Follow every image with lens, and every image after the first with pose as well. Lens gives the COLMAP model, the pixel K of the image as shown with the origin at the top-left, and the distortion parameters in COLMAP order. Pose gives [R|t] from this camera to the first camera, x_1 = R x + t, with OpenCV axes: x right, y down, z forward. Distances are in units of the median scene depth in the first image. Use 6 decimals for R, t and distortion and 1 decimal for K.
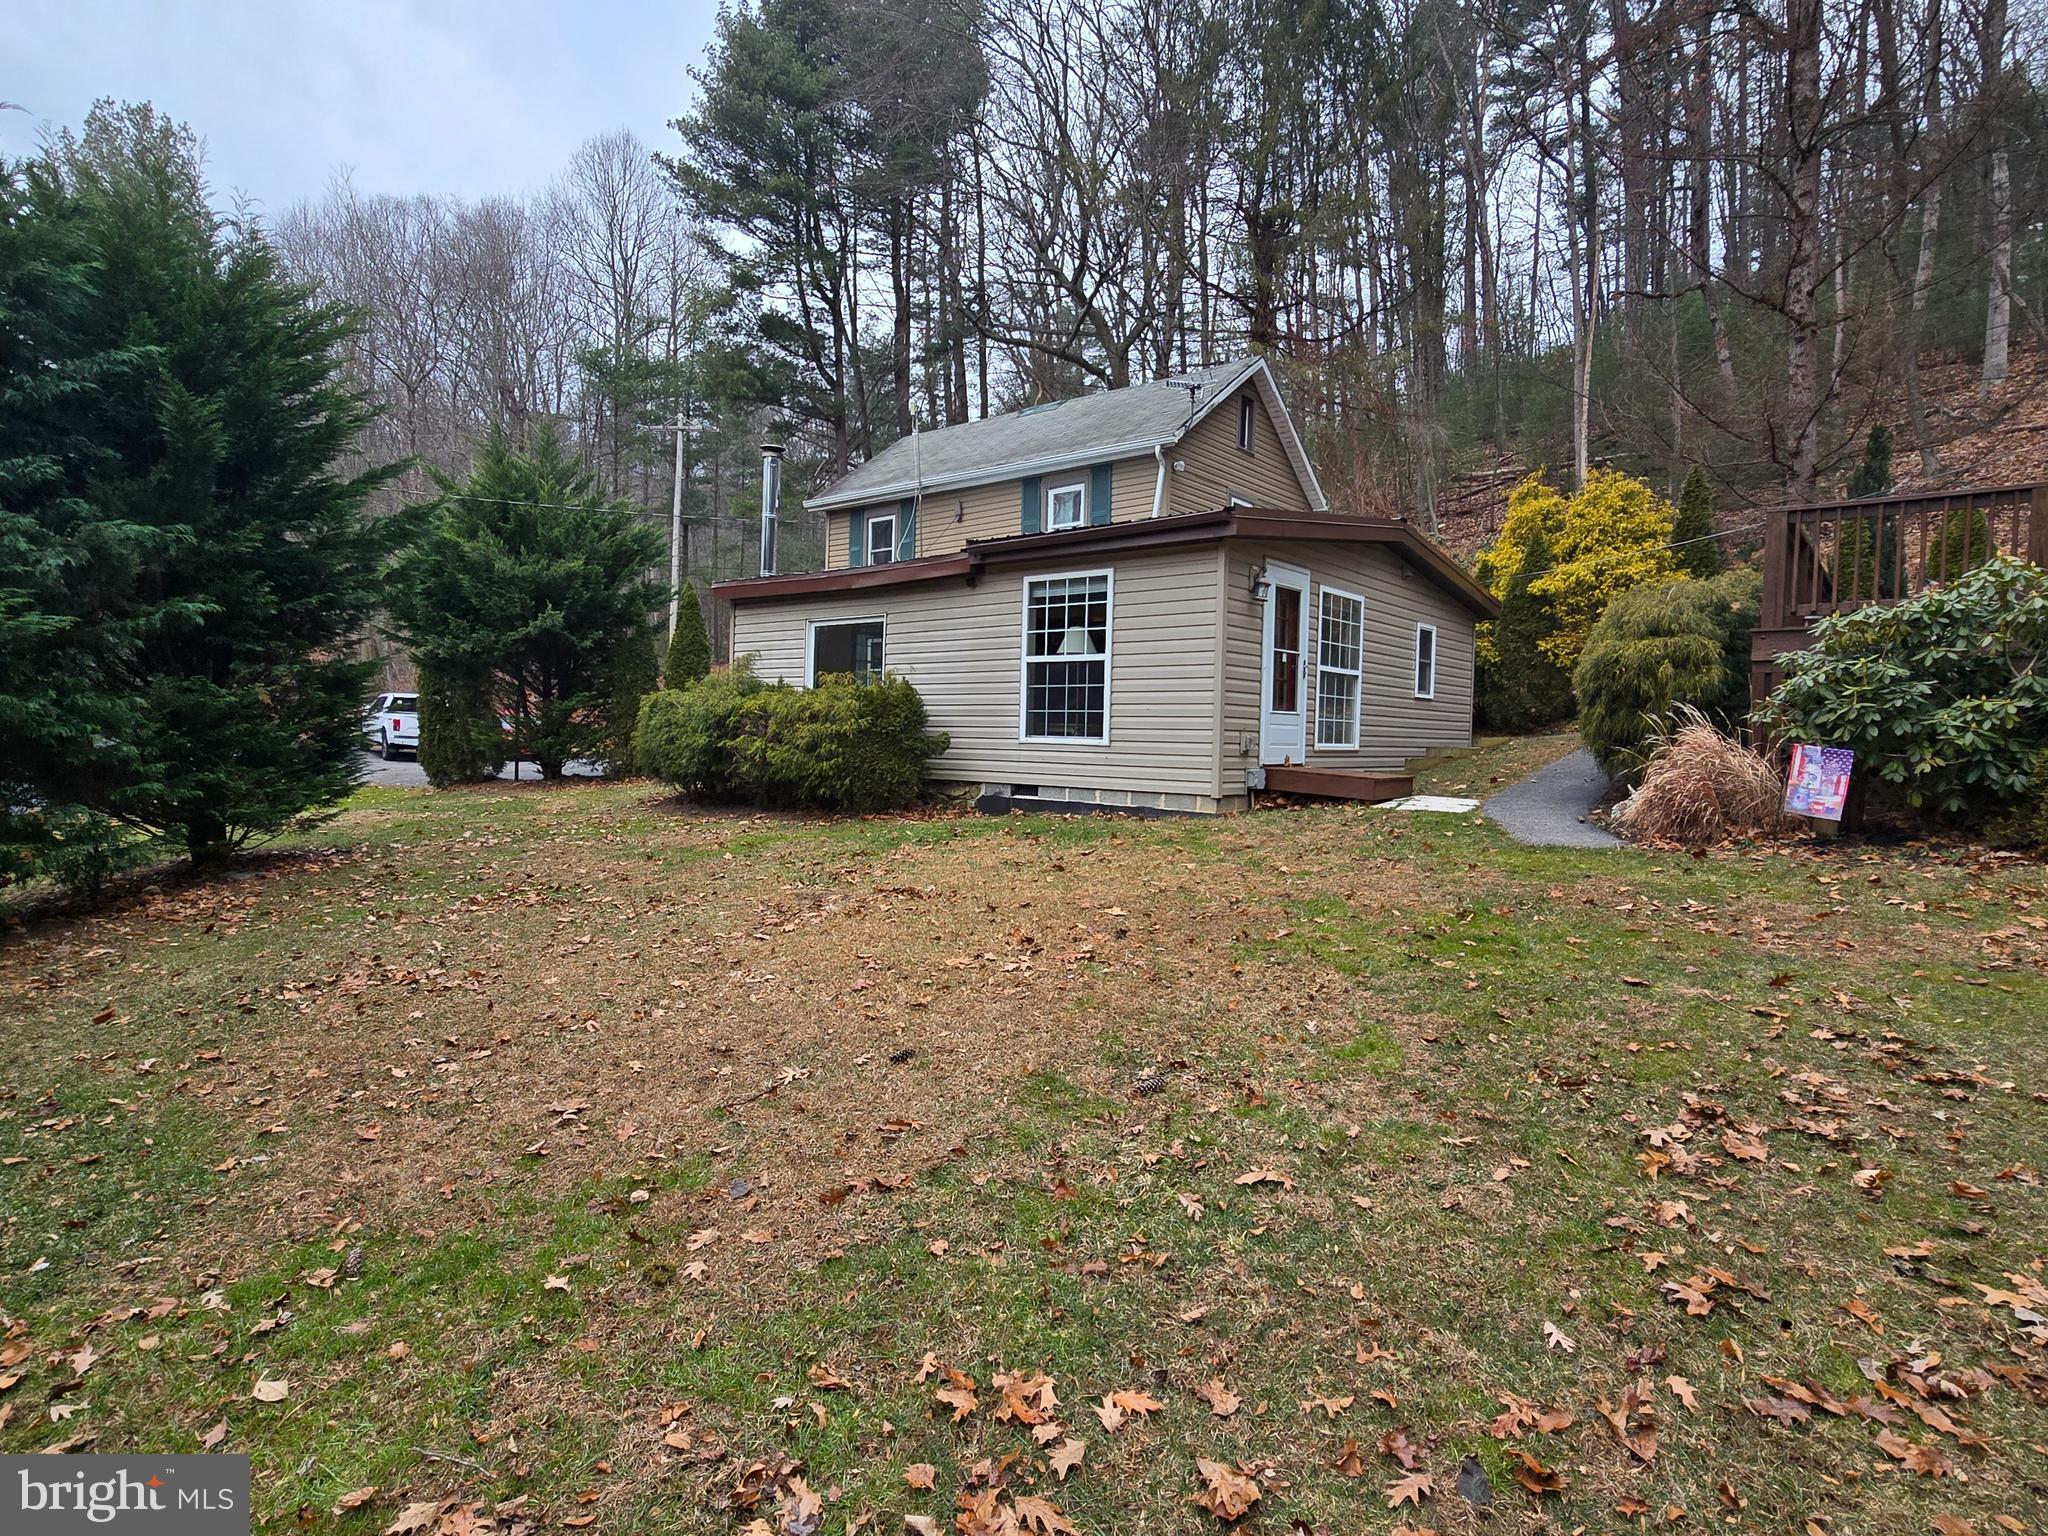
lens RADIAL K [[1017.2, 0, 1021.8], [0, 1017.2, 758.5], [0, 0, 1]] dist [-0.001423, -0.000748]
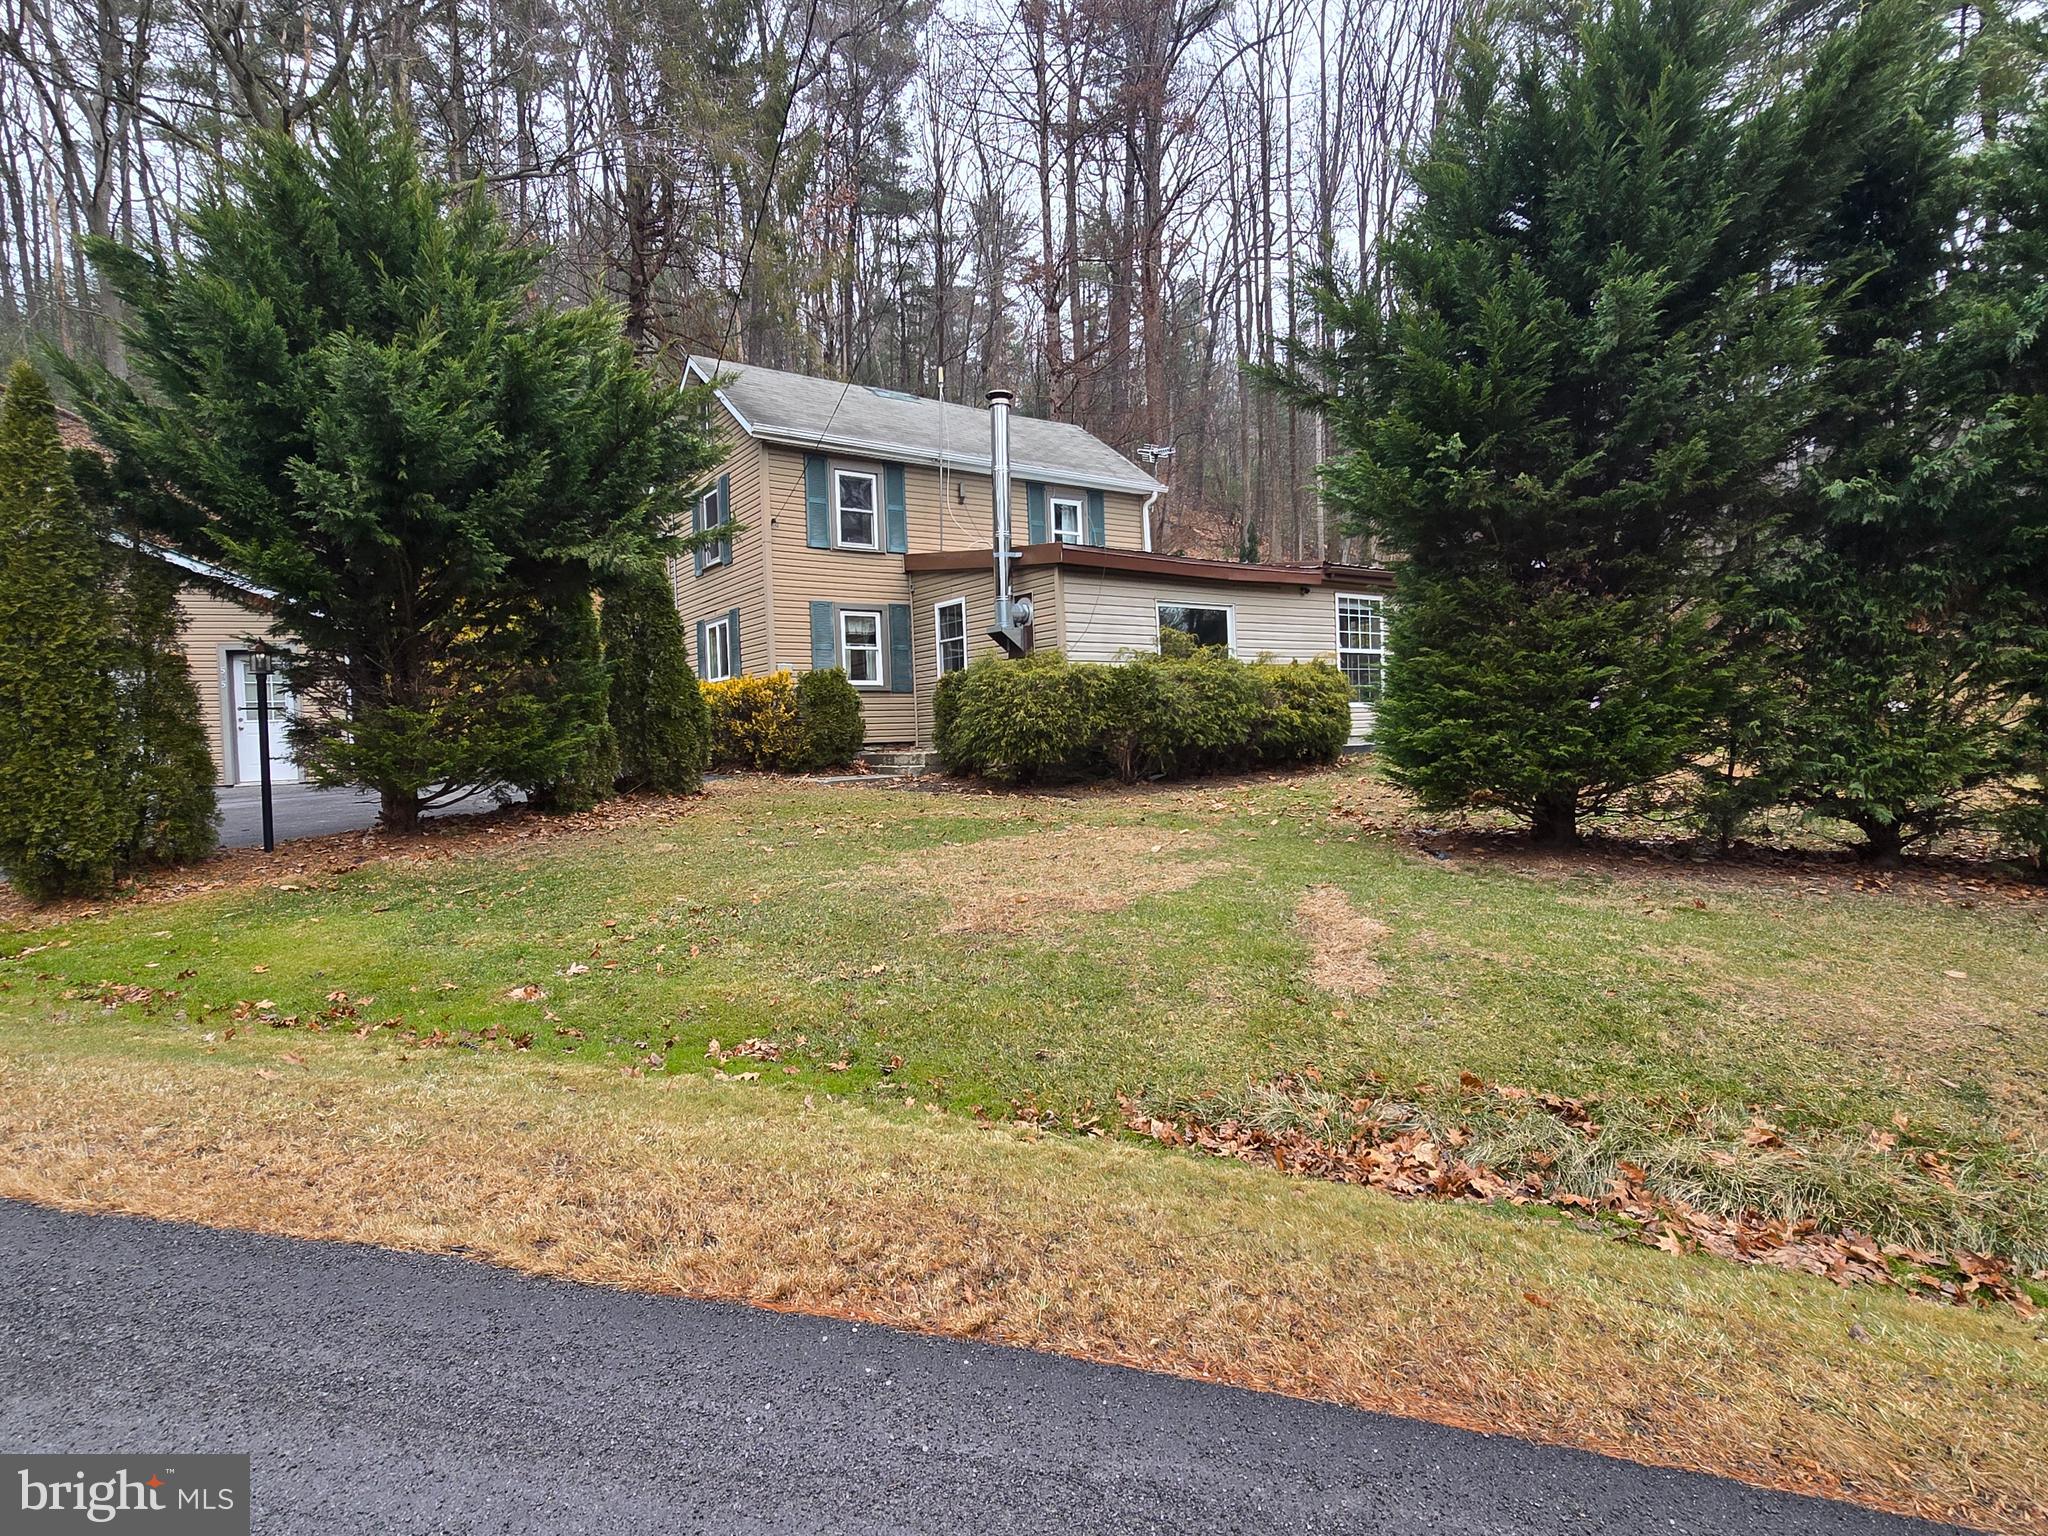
lens RADIAL K [[1073.7, 0, 1037.8], [0, 1073.7, 772.5], [0, 0, 1]] dist [0.000918, -0.002078]
pose [[0.300975, -0.045518, 0.952545, -1.564207], [0.065419, 0.997493, 0.026996, 0.006892], [-0.951385, 0.054190, 0.303198, 0.937677]]
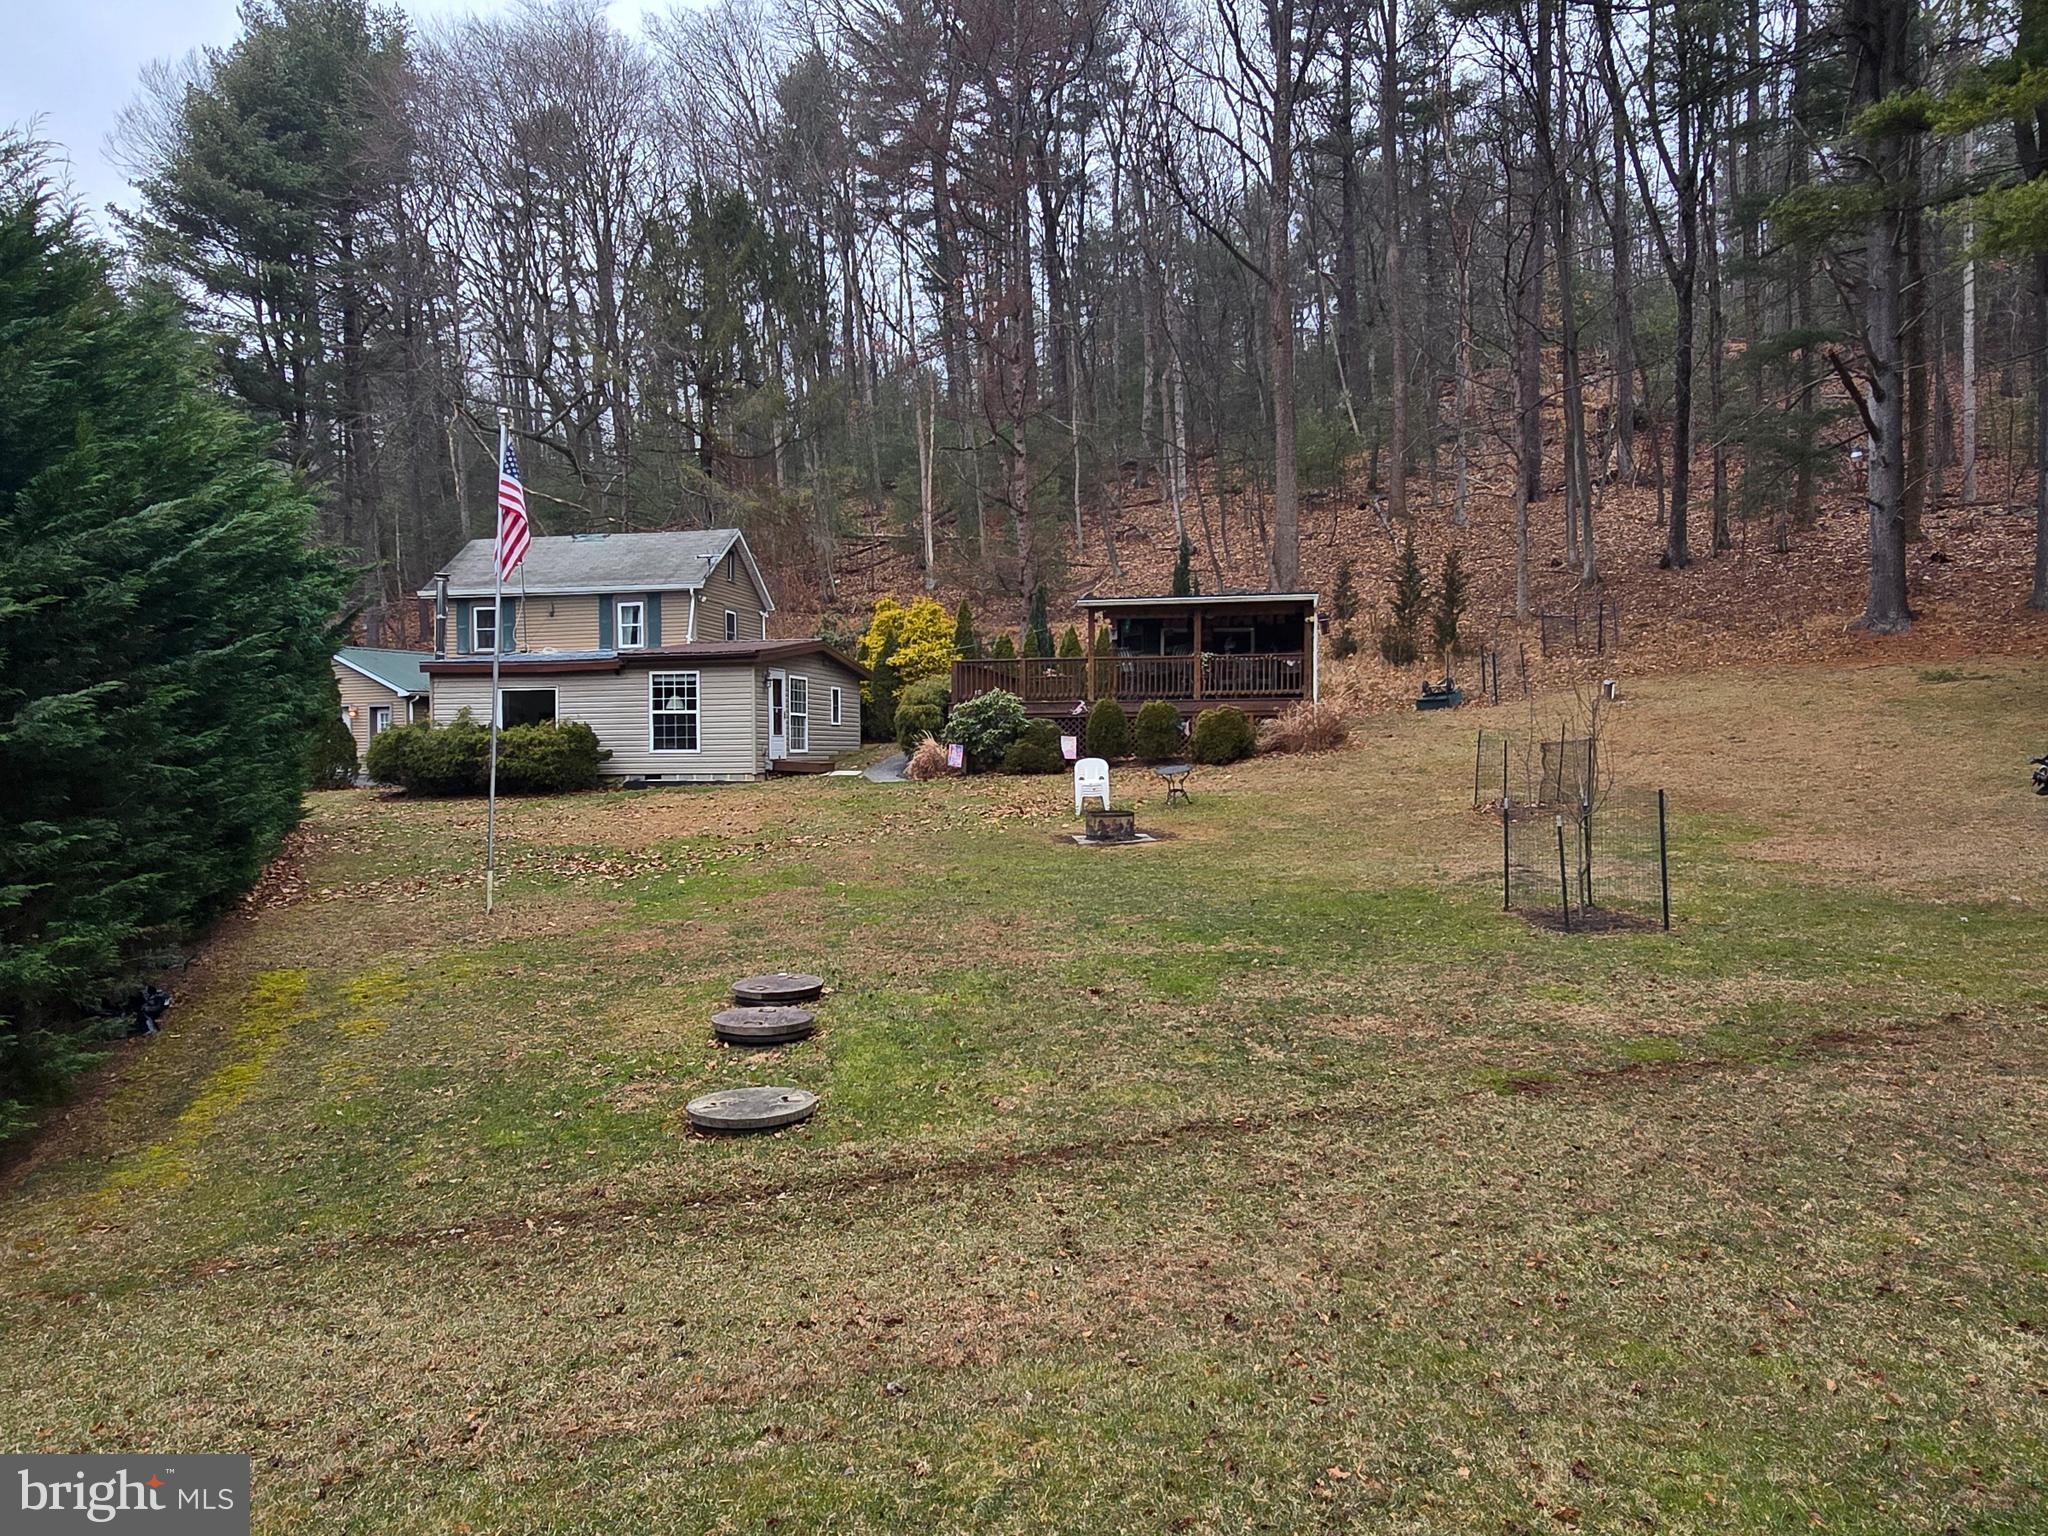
lens RADIAL K [[1073.7, 0, 1037.8], [0, 1073.7, 772.5], [0, 0, 1]] dist [0.000918, -0.002078]
pose [[0.841485, -0.042216, 0.538629, -0.499018], [0.041453, 0.999049, 0.013542, 0.025147], [-0.538689, 0.010933, 0.842434, -1.199130]]
